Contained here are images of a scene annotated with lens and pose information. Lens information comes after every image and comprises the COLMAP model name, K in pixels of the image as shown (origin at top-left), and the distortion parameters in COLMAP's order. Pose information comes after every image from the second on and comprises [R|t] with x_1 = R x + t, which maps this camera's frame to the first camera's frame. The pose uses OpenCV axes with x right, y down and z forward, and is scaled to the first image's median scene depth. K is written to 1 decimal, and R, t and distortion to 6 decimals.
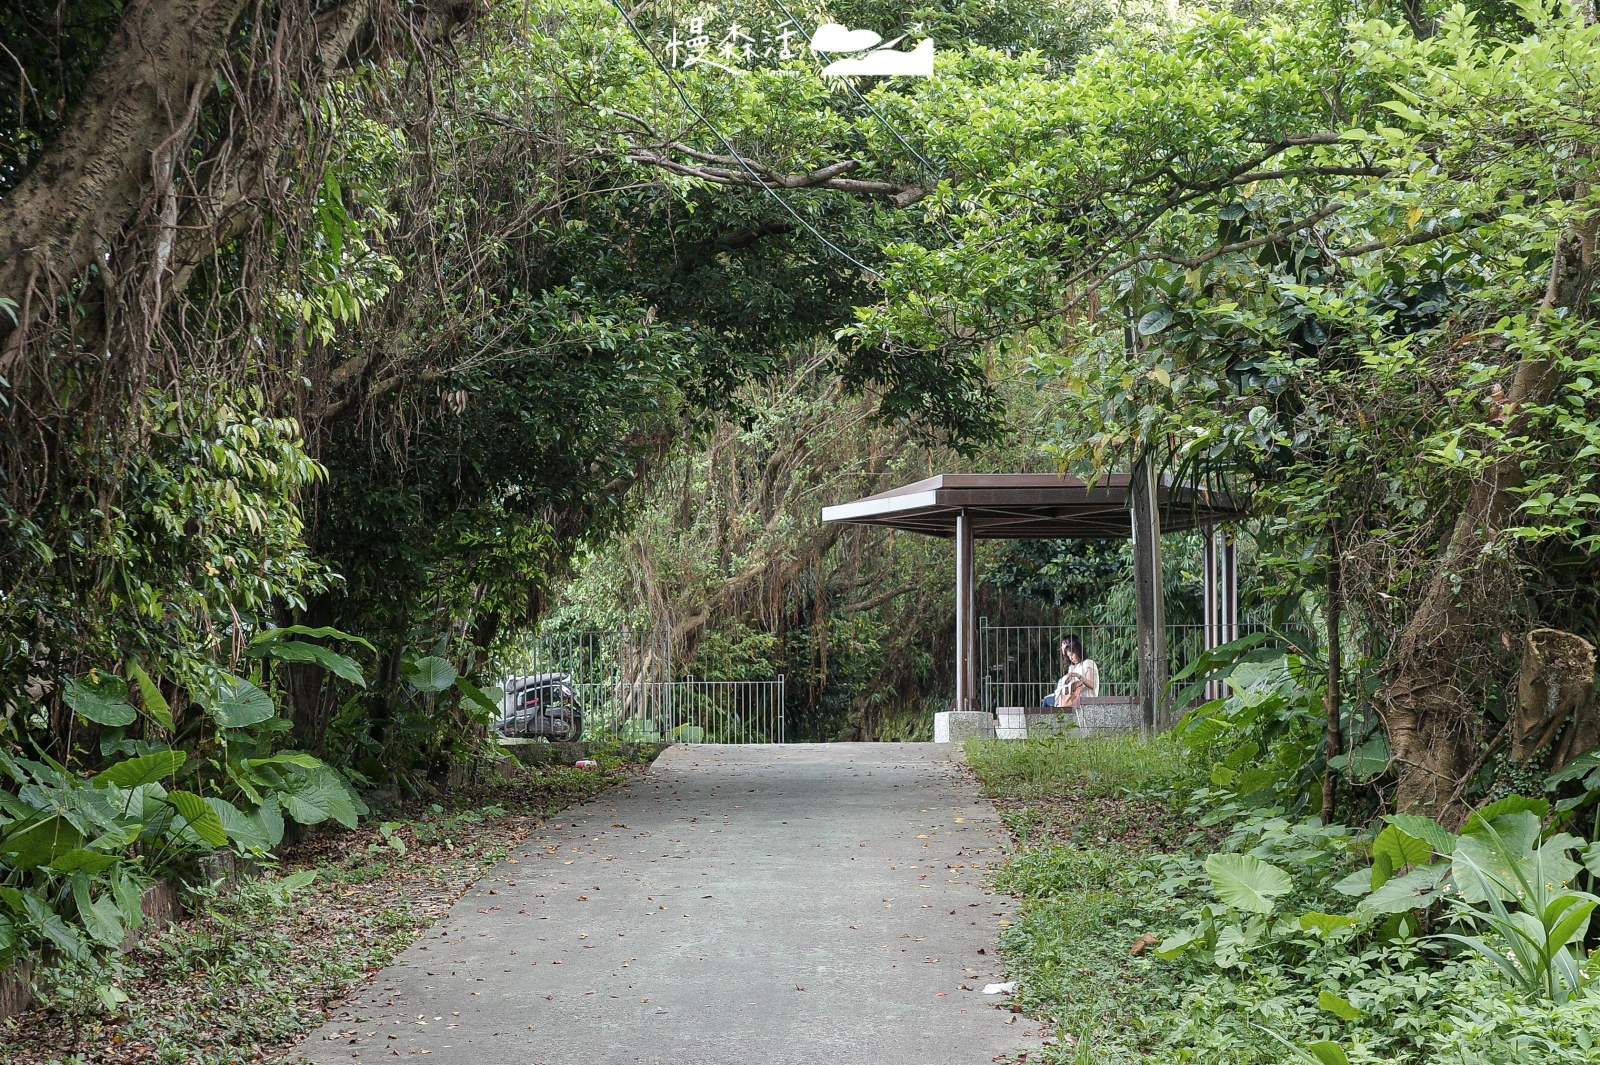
lens RADIAL K [[3384.0, 0, 788.7], [0, 3384.0, 536.2], [0, 0, 1]] dist [0.033204, 0.011059]
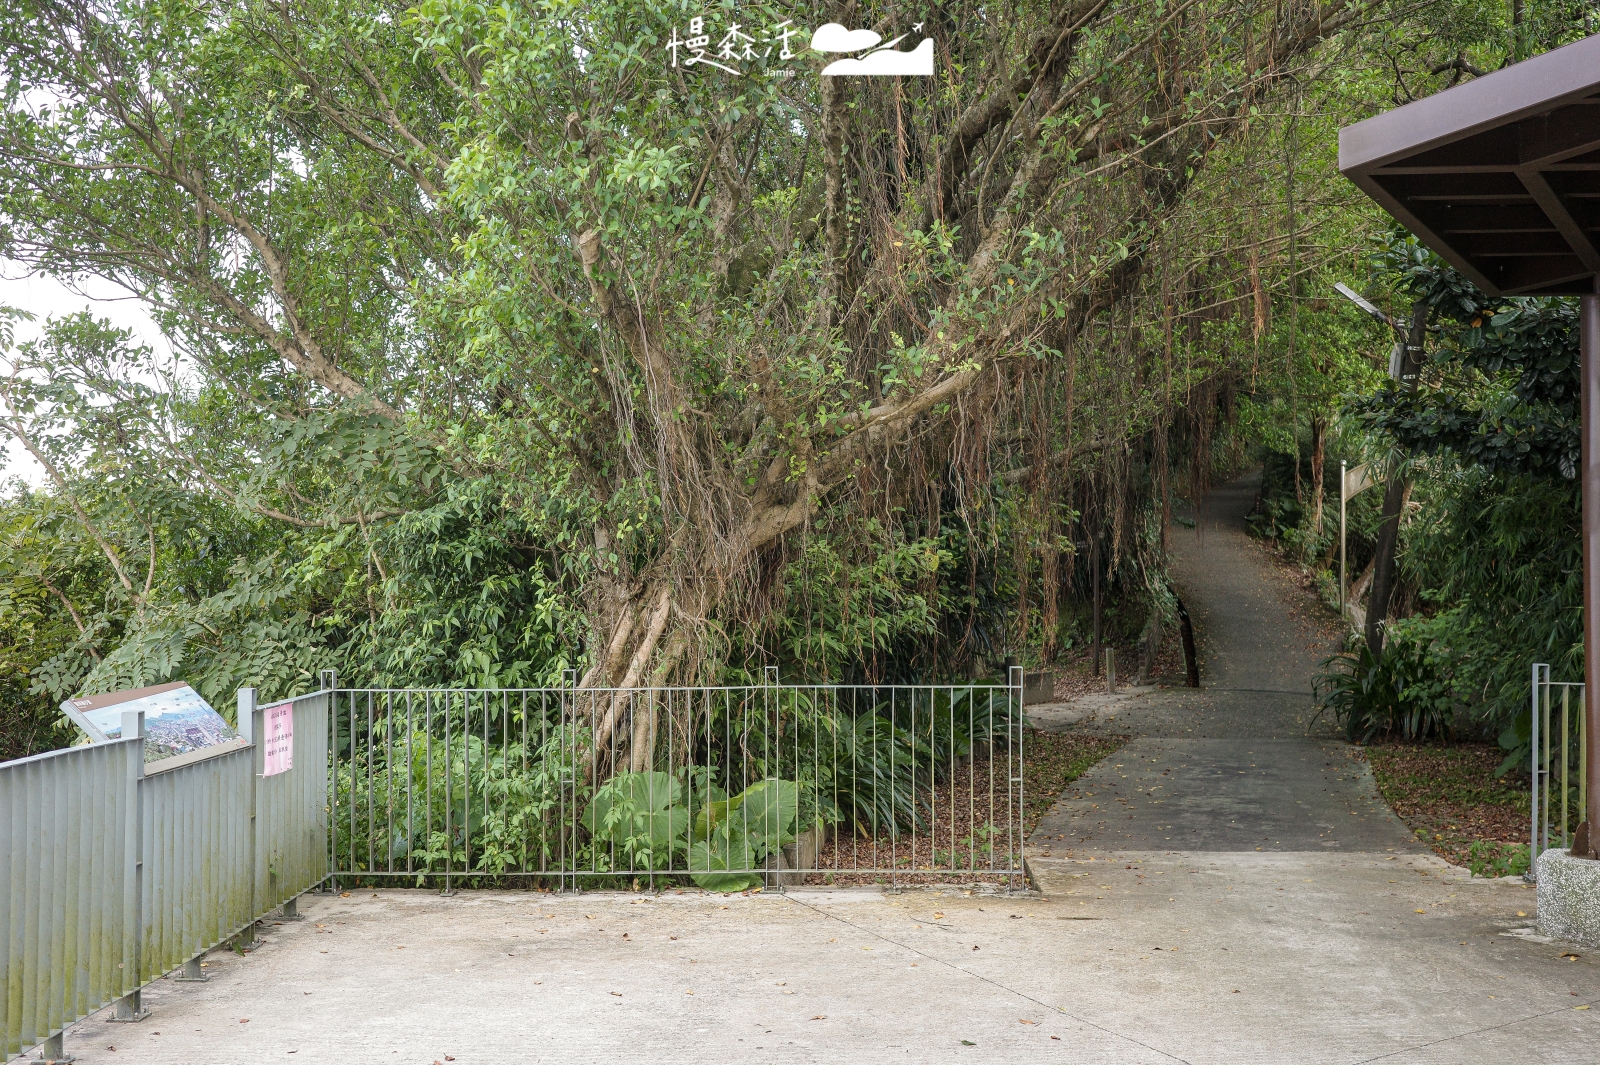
lens RADIAL K [[1896.7, 0, 800.0], [0, 1896.7, 532.5], [0, 0, 1]] dist [0.031888, 0.040671]
pose [[0.999592, 0.000065, 0.028555, -0.031658], [-0.001658, 0.998442, 0.055780, 0.014513], [-0.028507, -0.055805, 0.998035, 0.784571]]
